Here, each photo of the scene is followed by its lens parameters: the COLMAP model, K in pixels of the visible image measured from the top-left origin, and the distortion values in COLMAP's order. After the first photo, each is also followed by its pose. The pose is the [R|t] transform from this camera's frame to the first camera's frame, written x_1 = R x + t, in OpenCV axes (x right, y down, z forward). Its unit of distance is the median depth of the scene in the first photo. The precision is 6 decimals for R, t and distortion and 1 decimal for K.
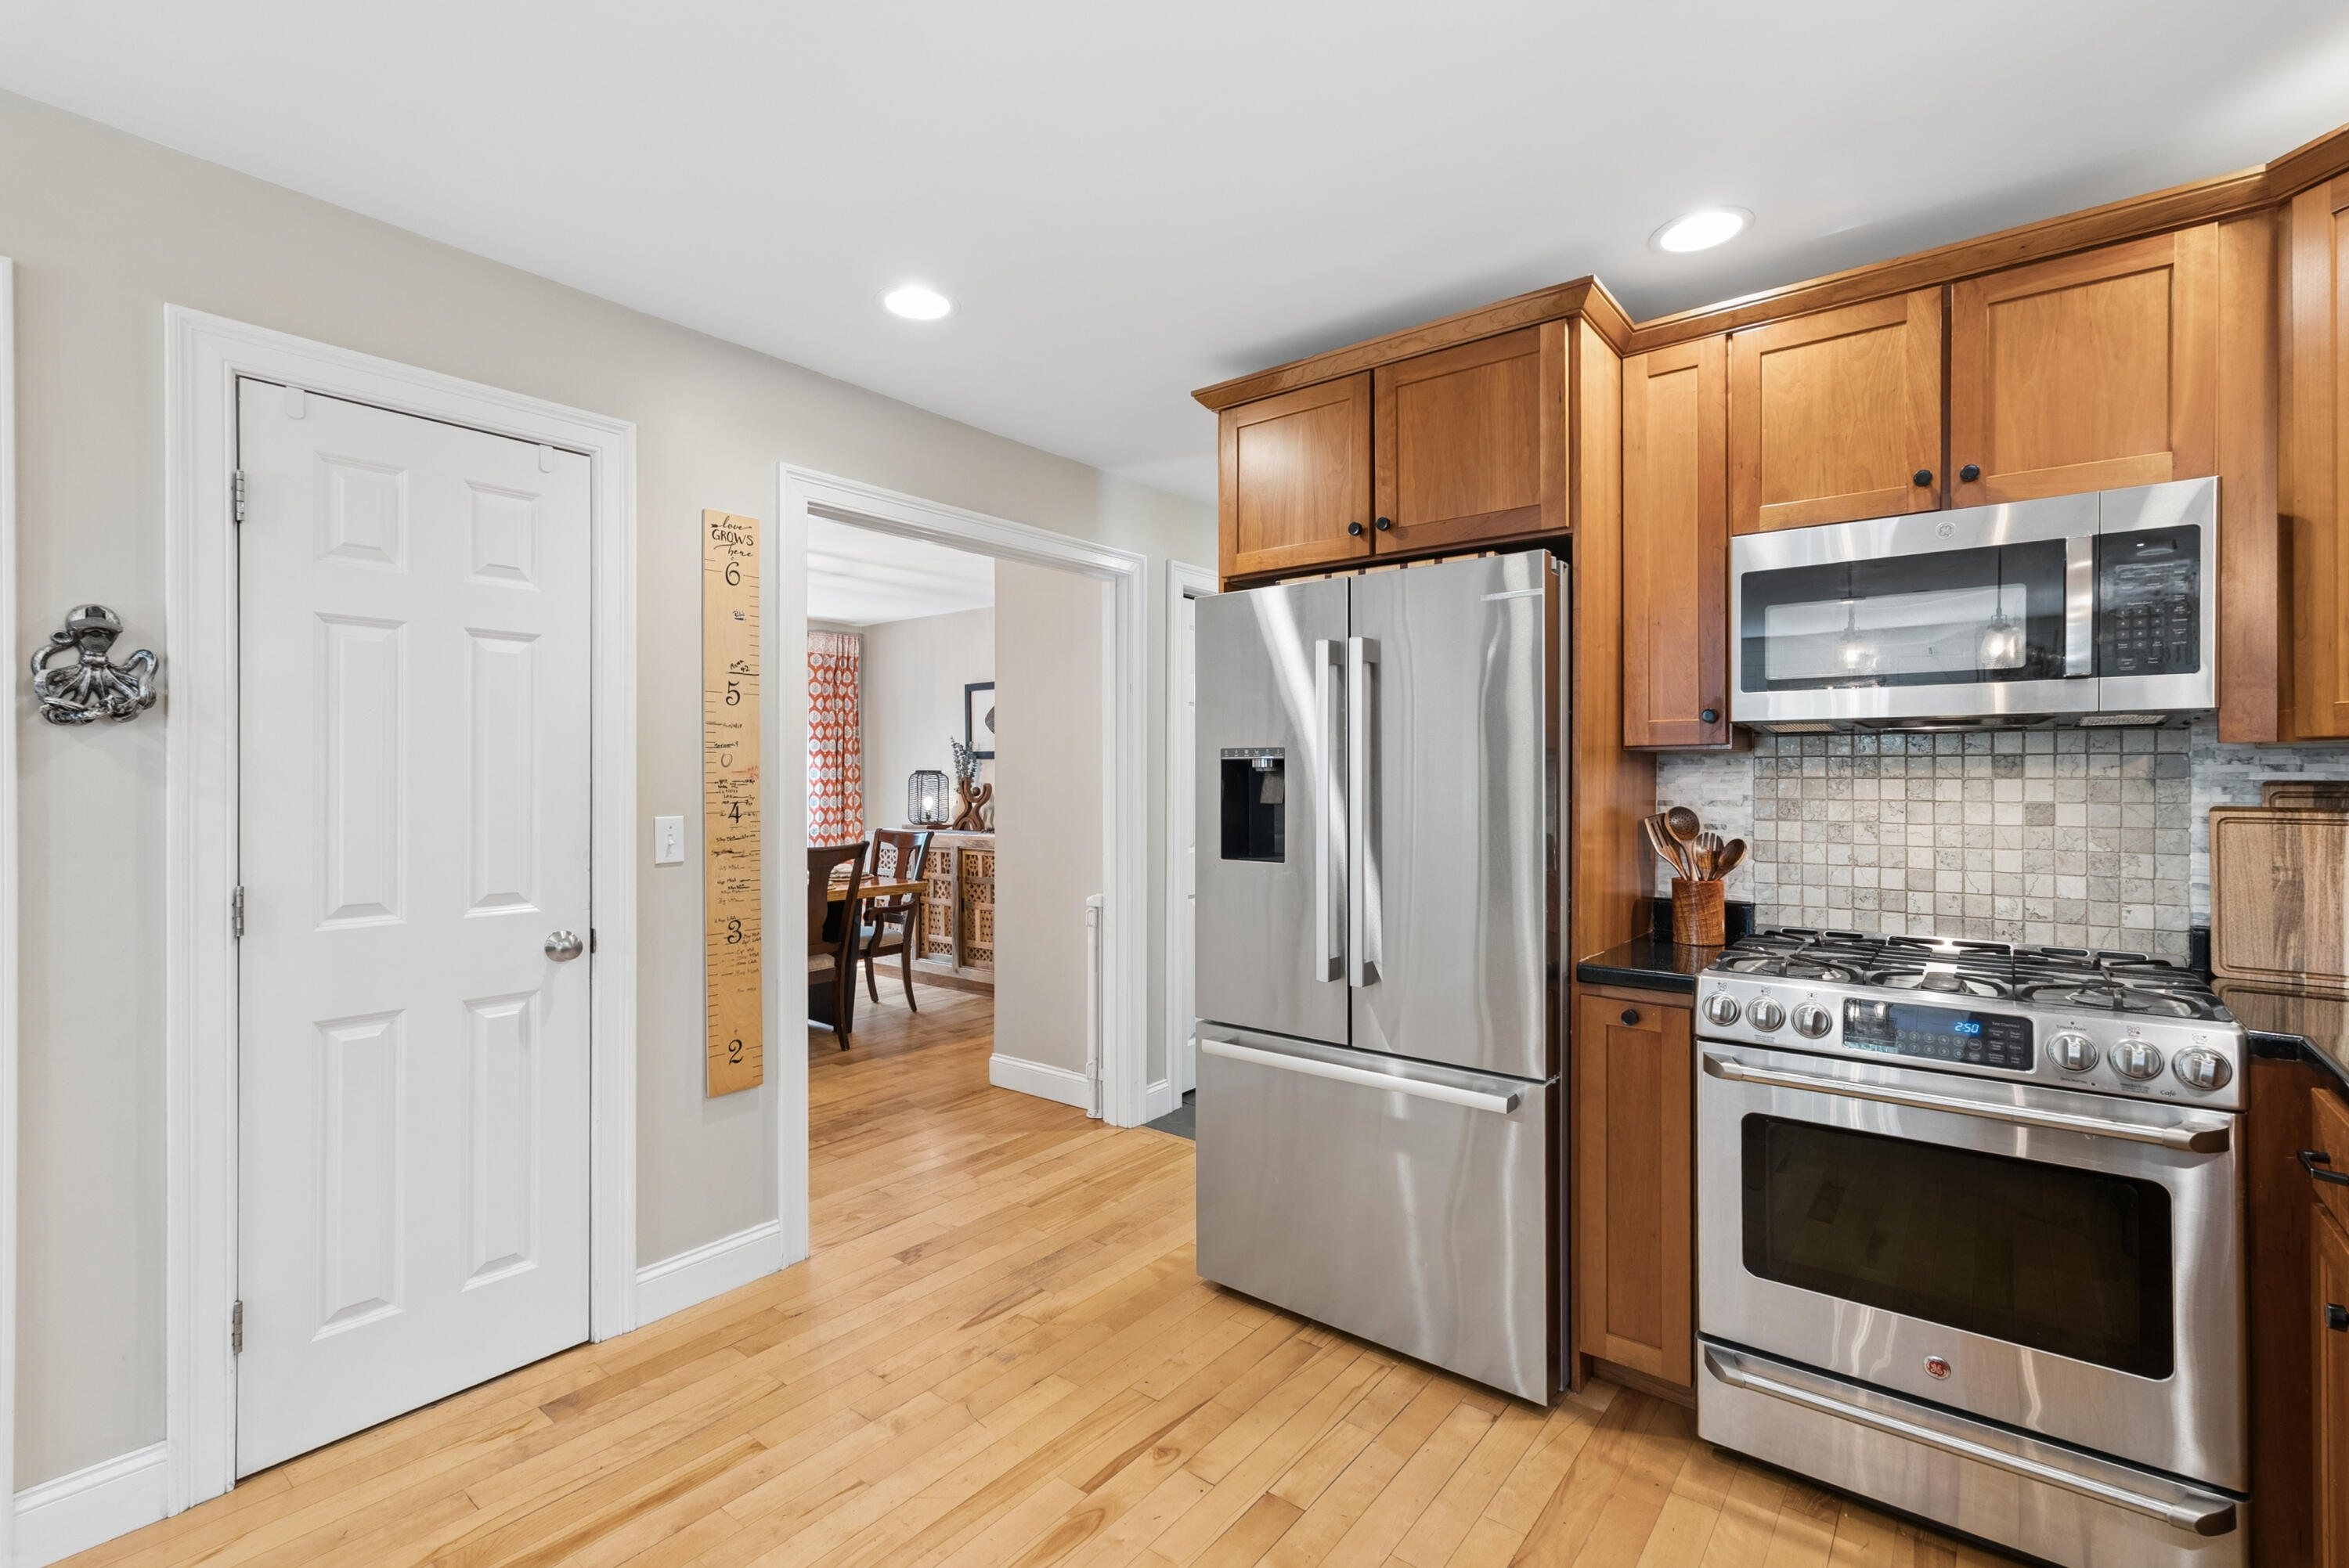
lens RADIAL K [[1038.6, 0, 1175.4], [0, 1038.6, 782.0], [0, 0, 1]] dist [0.003370, -0.000171]
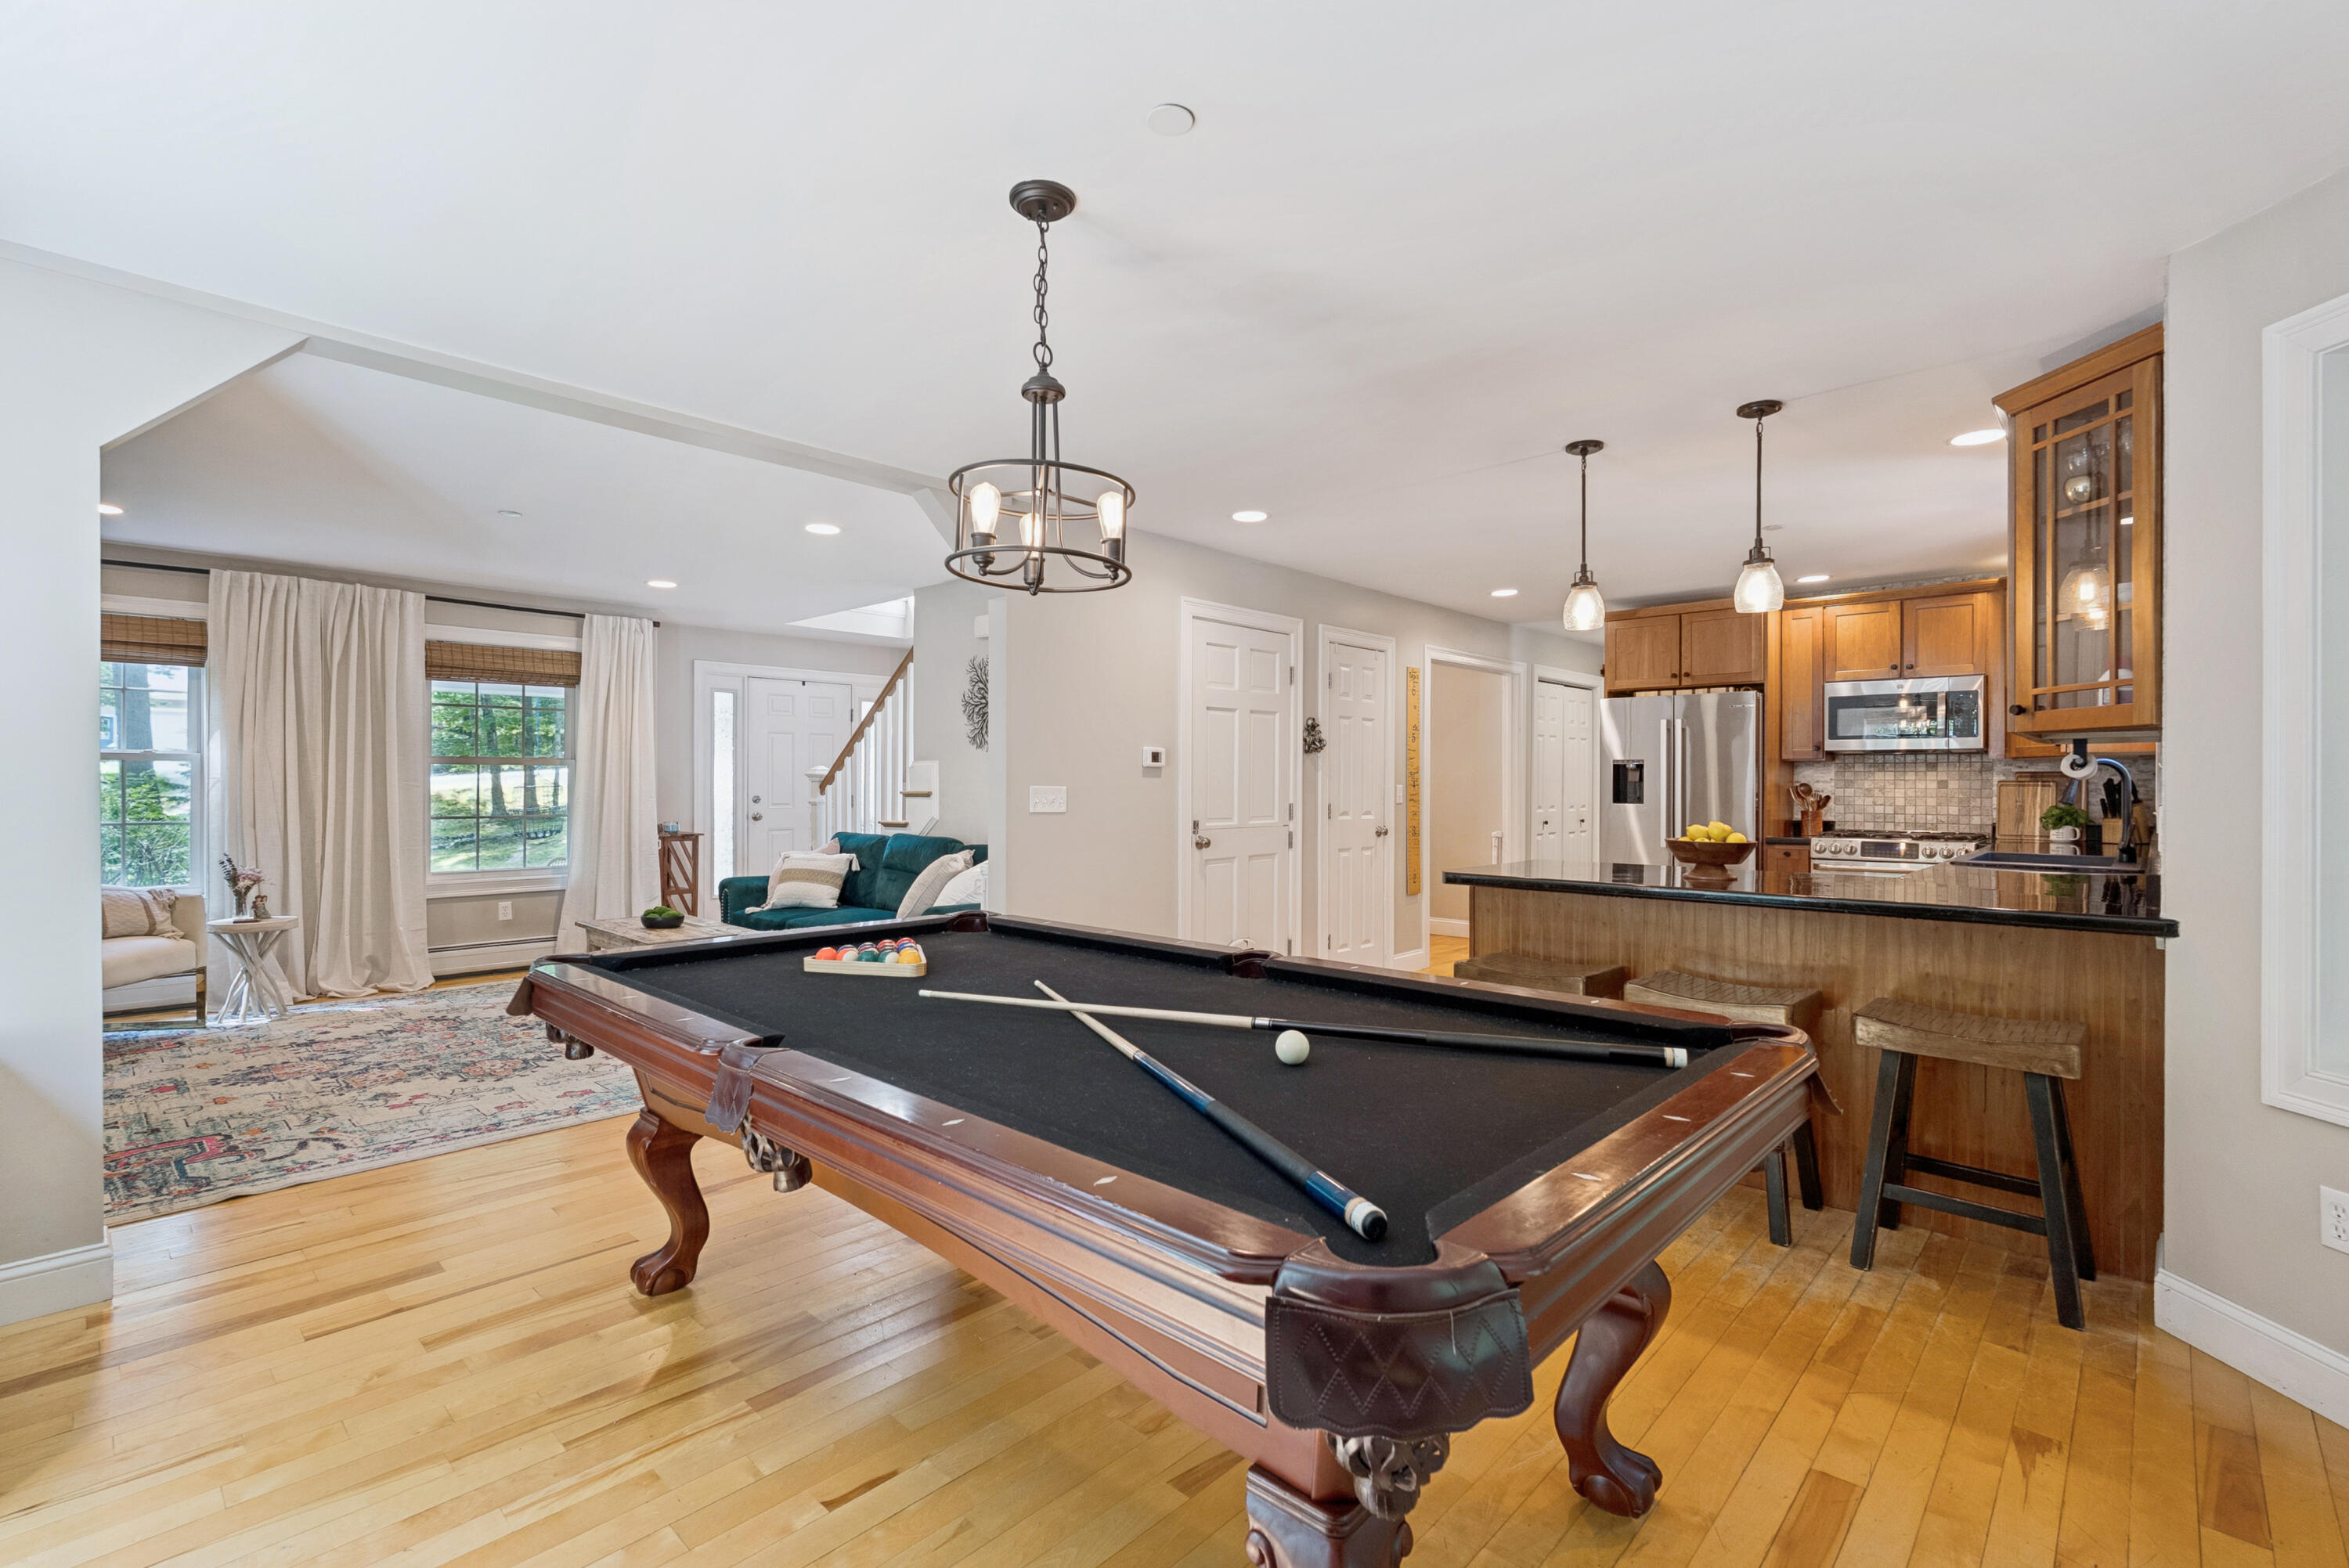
lens RADIAL K [[1038.6, 0, 1168.9], [0, 1038.6, 784.7], [0, 0, 1]] dist [0.003370, -0.000171]
pose [[0.996003, 0.003390, -0.089256, -0.943348], [-0.003462, 0.999994, -0.000647, 0.039852], [0.089253, 0.000953, 0.996009, -1.888148]]
